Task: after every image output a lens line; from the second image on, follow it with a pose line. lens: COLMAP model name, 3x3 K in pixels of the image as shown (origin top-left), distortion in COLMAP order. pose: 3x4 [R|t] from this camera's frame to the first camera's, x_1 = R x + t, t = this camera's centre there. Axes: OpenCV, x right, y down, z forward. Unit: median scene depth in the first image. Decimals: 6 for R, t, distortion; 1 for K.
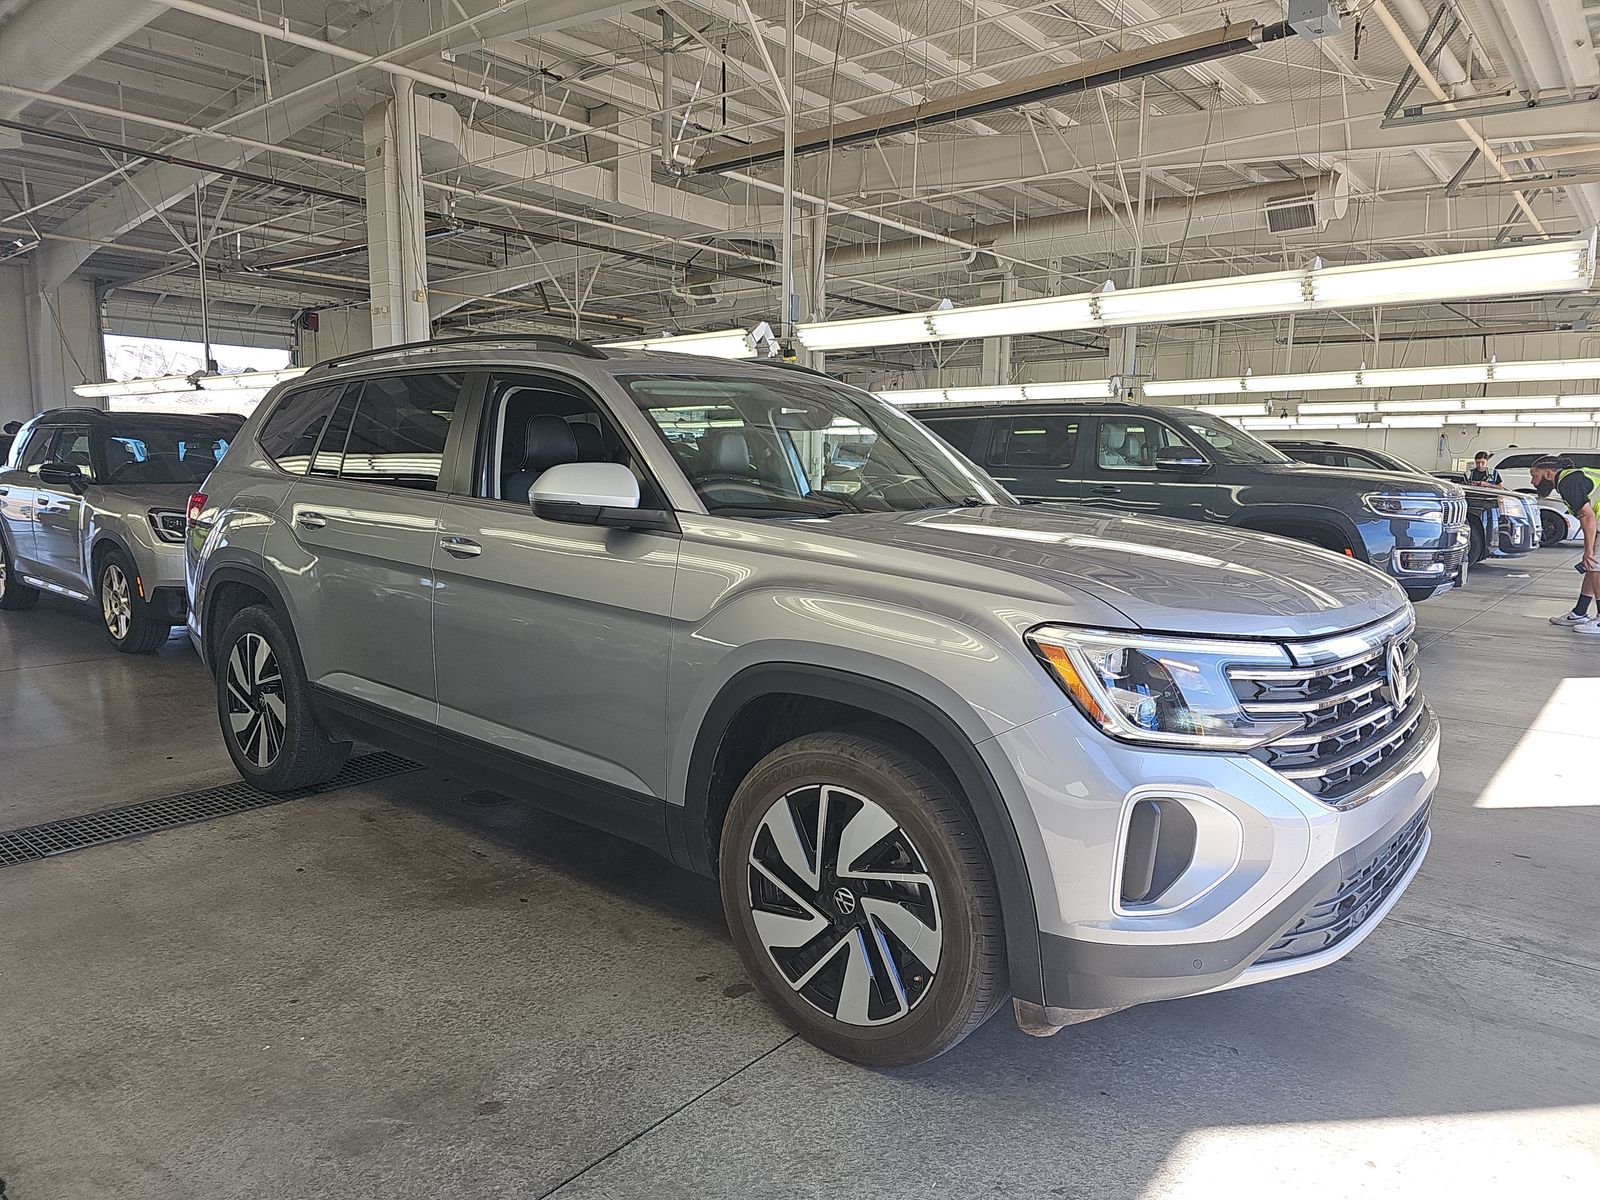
lens RADIAL K [[1056.7, 0, 801.0], [0, 1056.7, 597.2], [0, 0, 1]] dist [0.006939, -0.003484]
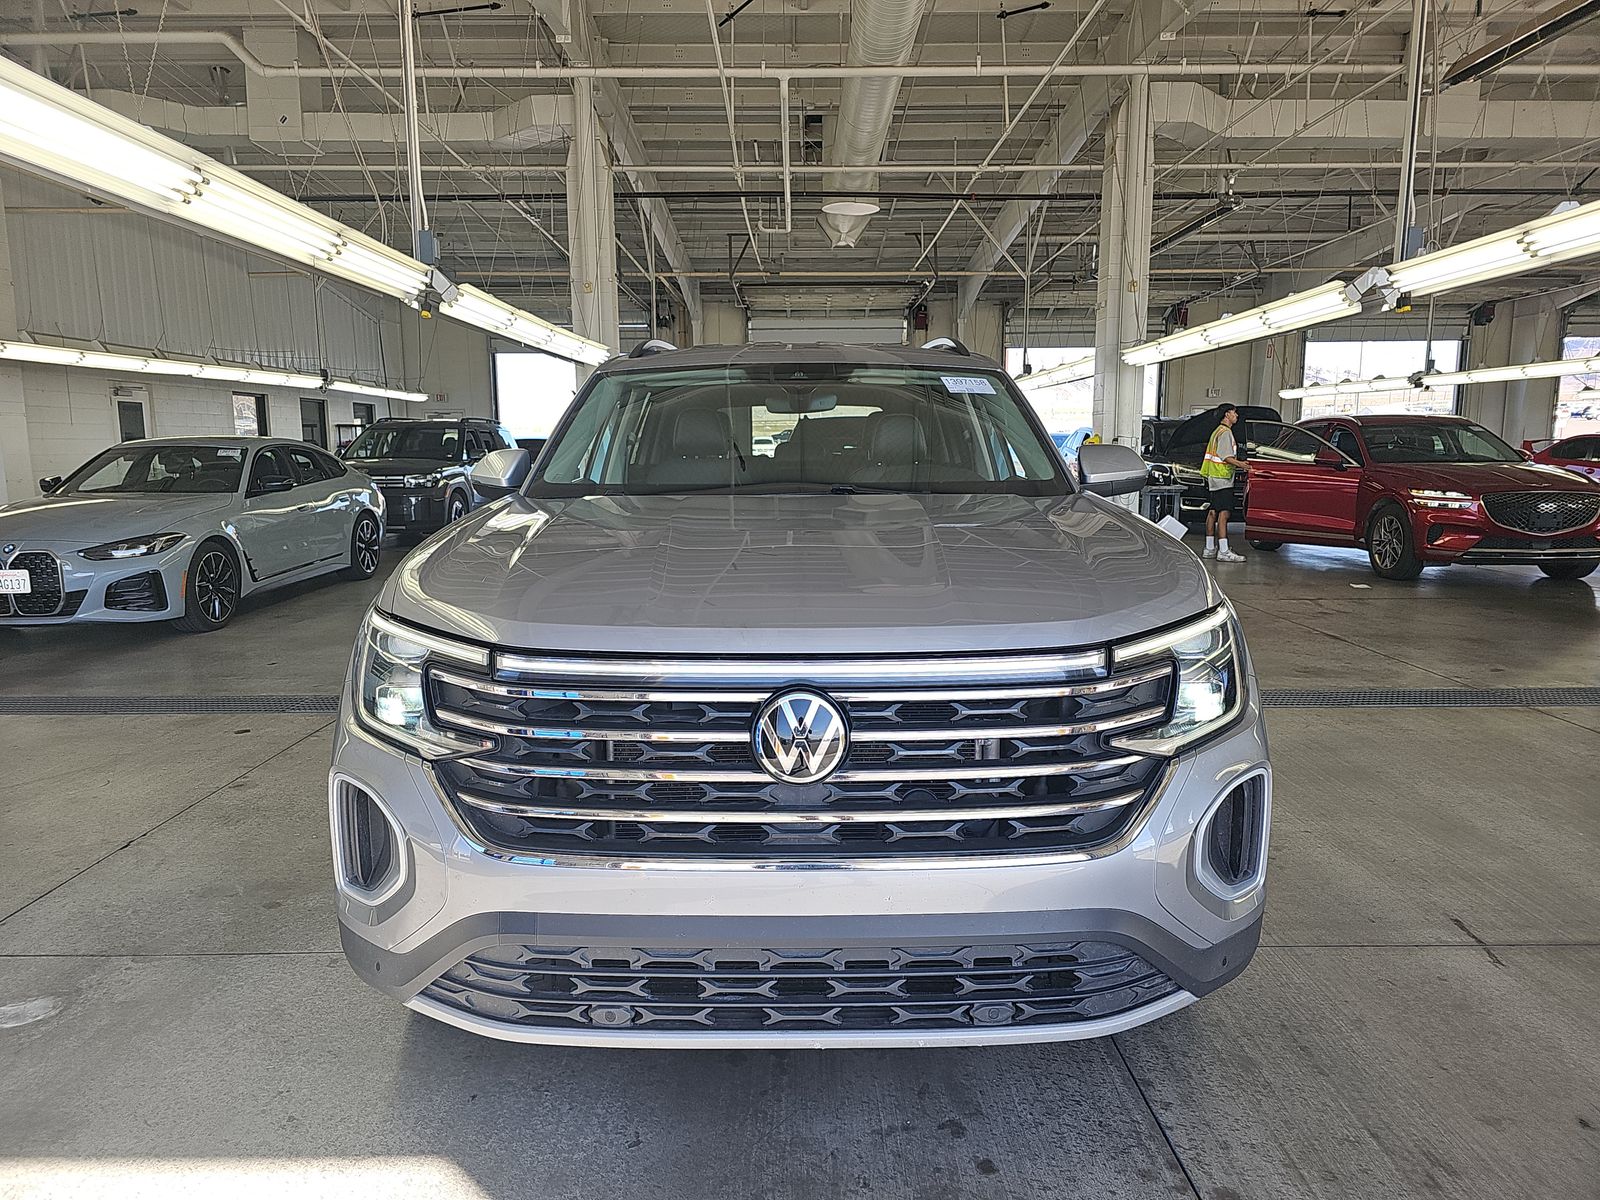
lens RADIAL K [[1056.7, 0, 796.9], [0, 1056.7, 604.3], [0, 0, 1]] dist [0.006939, -0.003484]
pose [[0.644032, 0.095261, -0.759044, 1.100220], [-0.084628, 0.994998, 0.053069, -0.048188], [0.760303, 0.030058, 0.648872, 0.556193]]
